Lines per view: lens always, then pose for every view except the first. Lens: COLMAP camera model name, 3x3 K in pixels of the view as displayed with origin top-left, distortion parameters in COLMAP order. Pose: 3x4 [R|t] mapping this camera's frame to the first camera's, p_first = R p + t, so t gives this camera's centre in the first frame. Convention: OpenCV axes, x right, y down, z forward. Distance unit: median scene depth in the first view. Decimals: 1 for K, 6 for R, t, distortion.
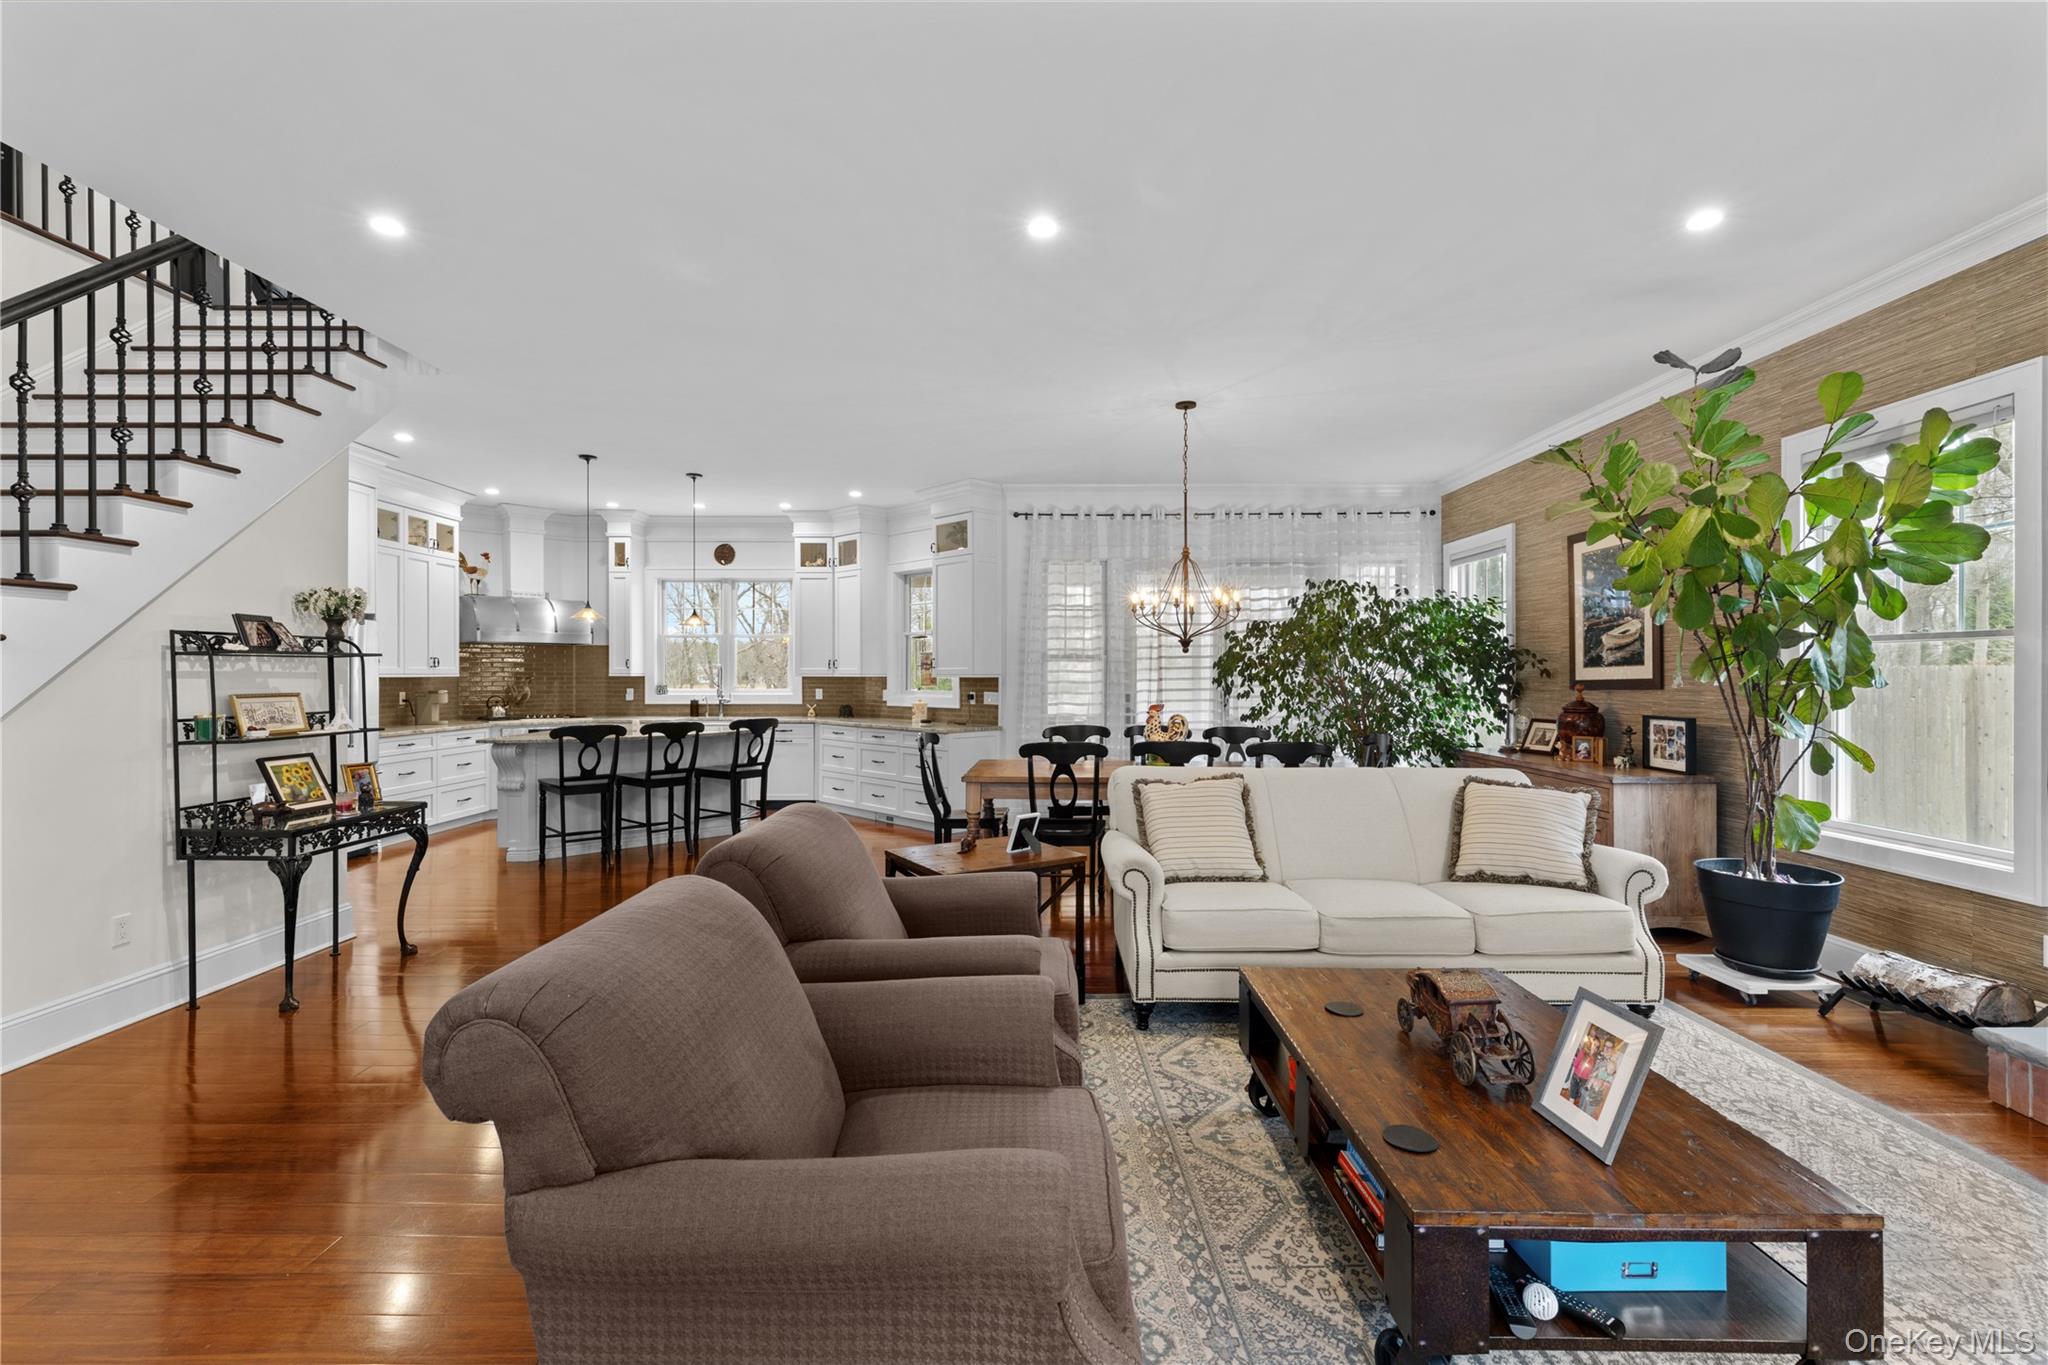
lens RADIAL K [[916.4, 0, 1020.5], [0, 916.4, 677.9], [0, 0, 1]] dist [0.008125, 0.000012]
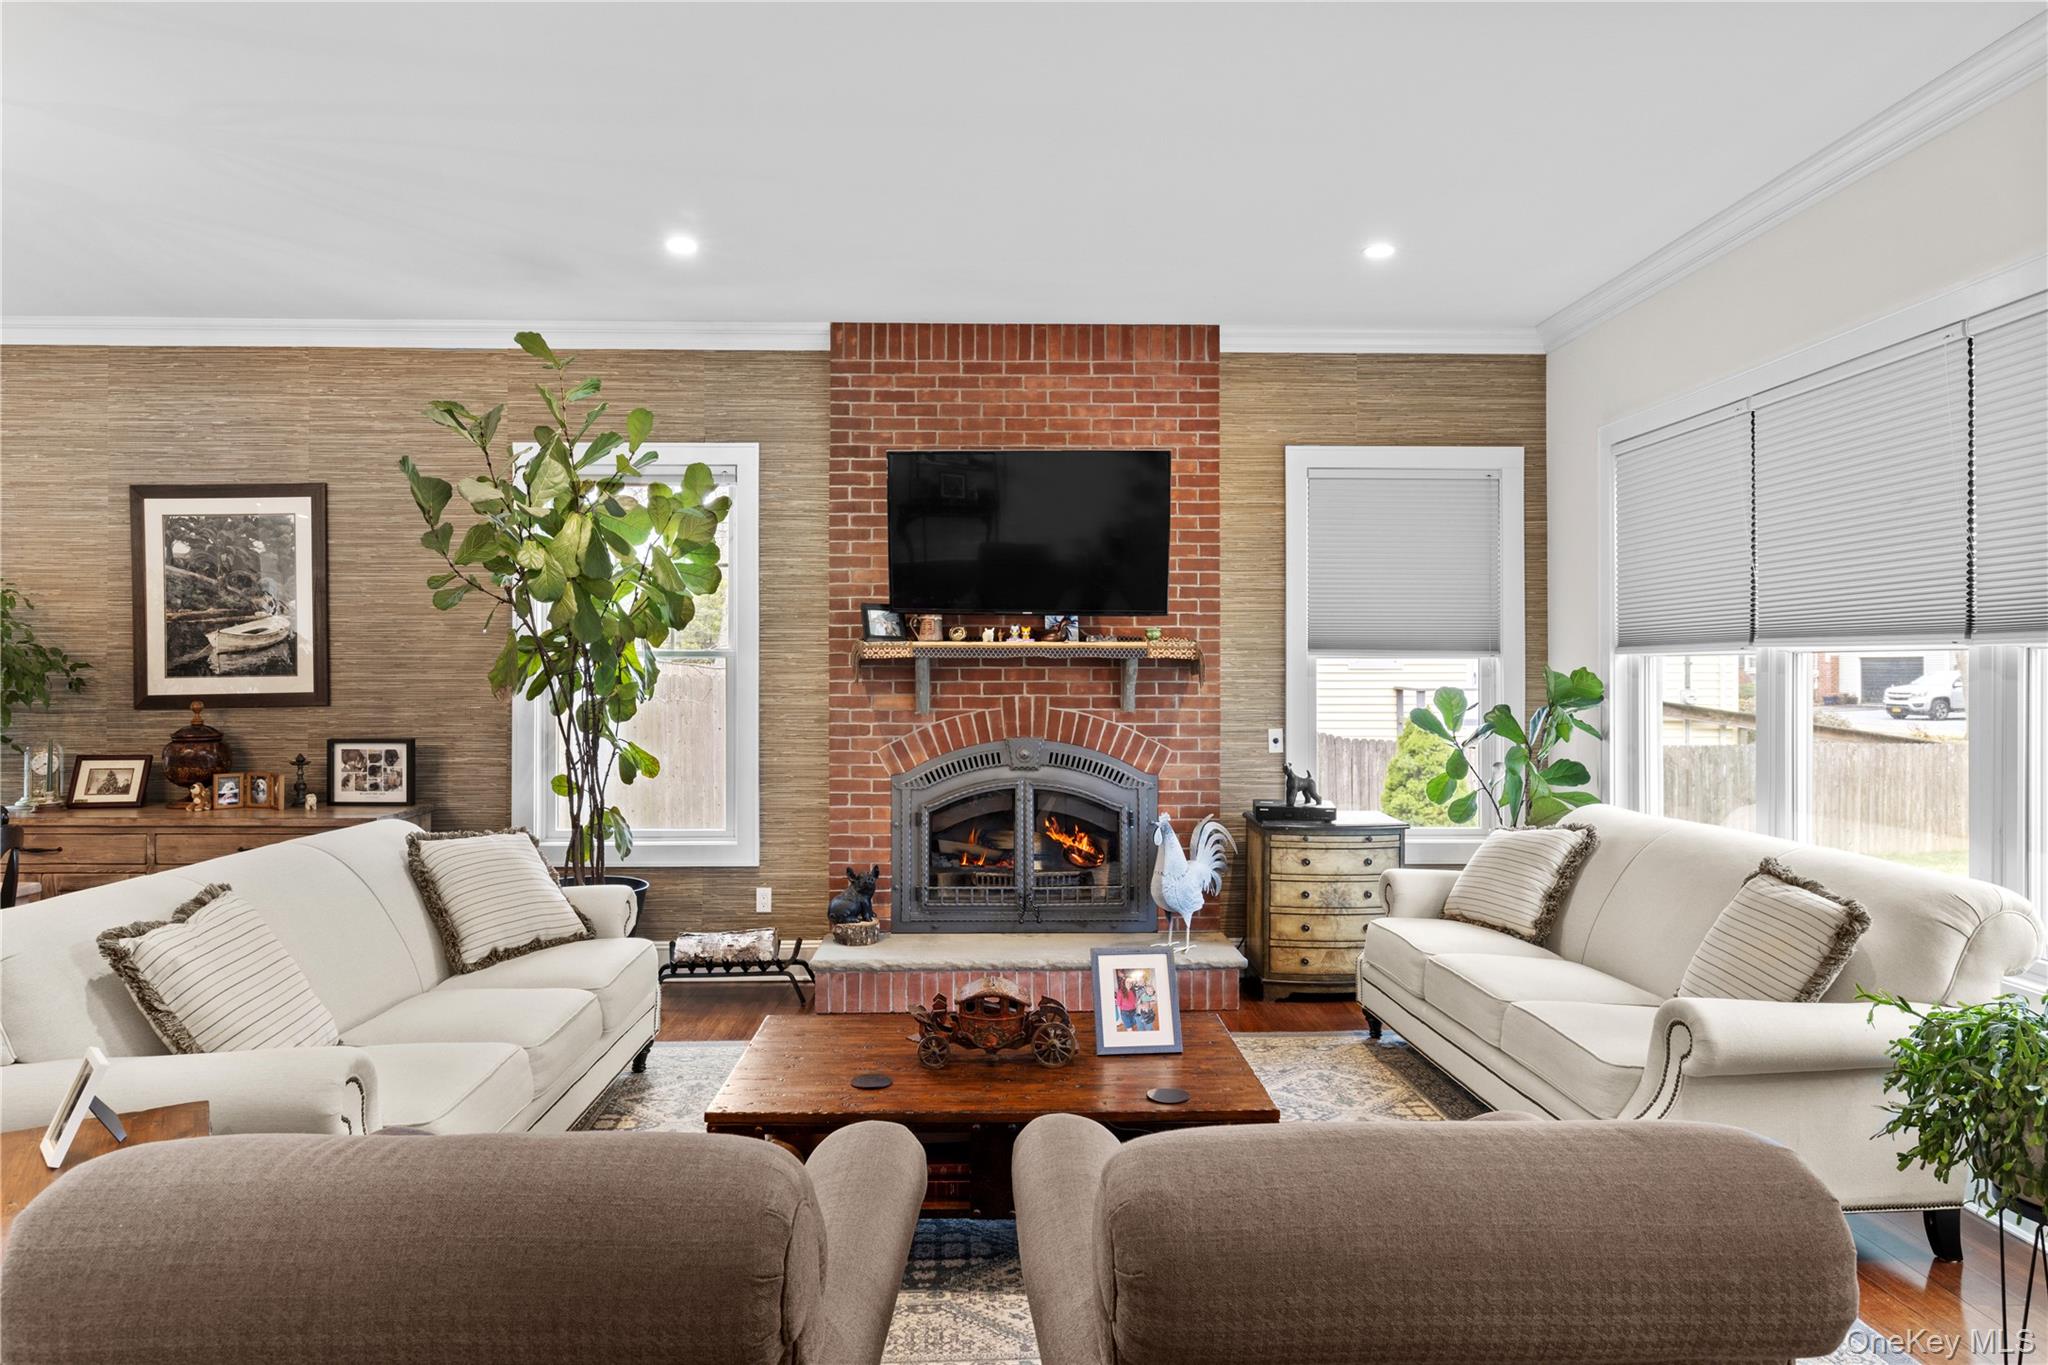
lens RADIAL K [[1246.2, 0, 1014.7], [0, 1246.2, 668.2], [0, 0, 1]] dist [0.003890, -0.002395]
pose [[-0.034329, 0.003108, 0.999406, -0.283209], [0.002011, 0.999993, -0.003041, -0.010945], [-0.999409, 0.001906, -0.034335, 0.300443]]
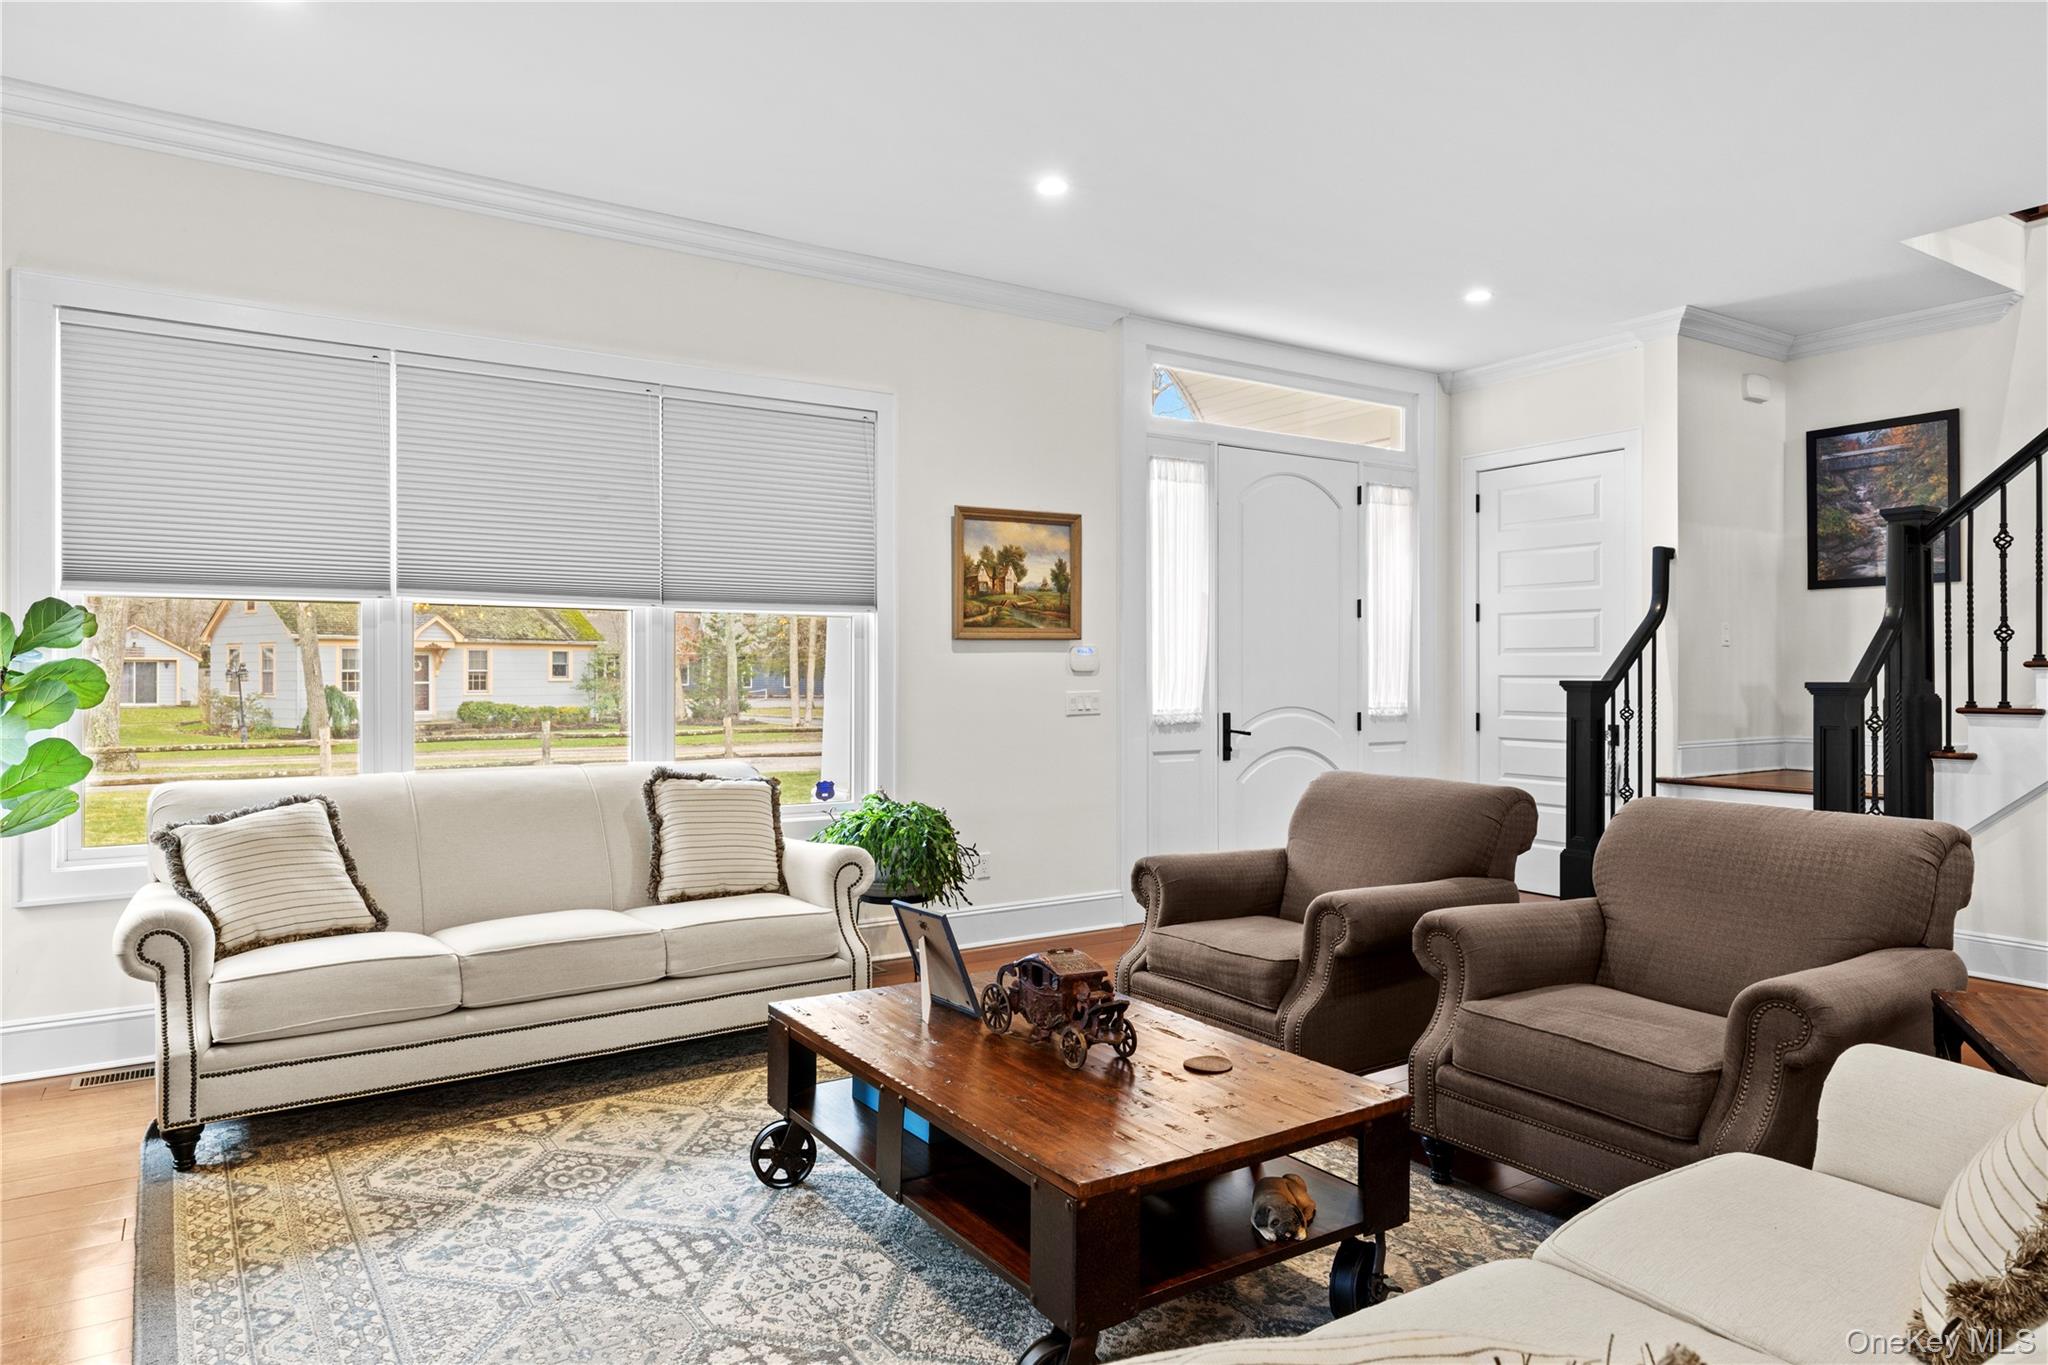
lens RADIAL K [[1246.2, 0, 1014.7], [0, 1246.2, 668.2], [0, 0, 1]] dist [0.003890, -0.002395]
pose [[-0.831613, -0.003365, -0.555345, 0.347150], [-0.001771, 0.999993, -0.003406, 0.012985], [0.555353, -0.001849, -0.831613, 0.585253]]
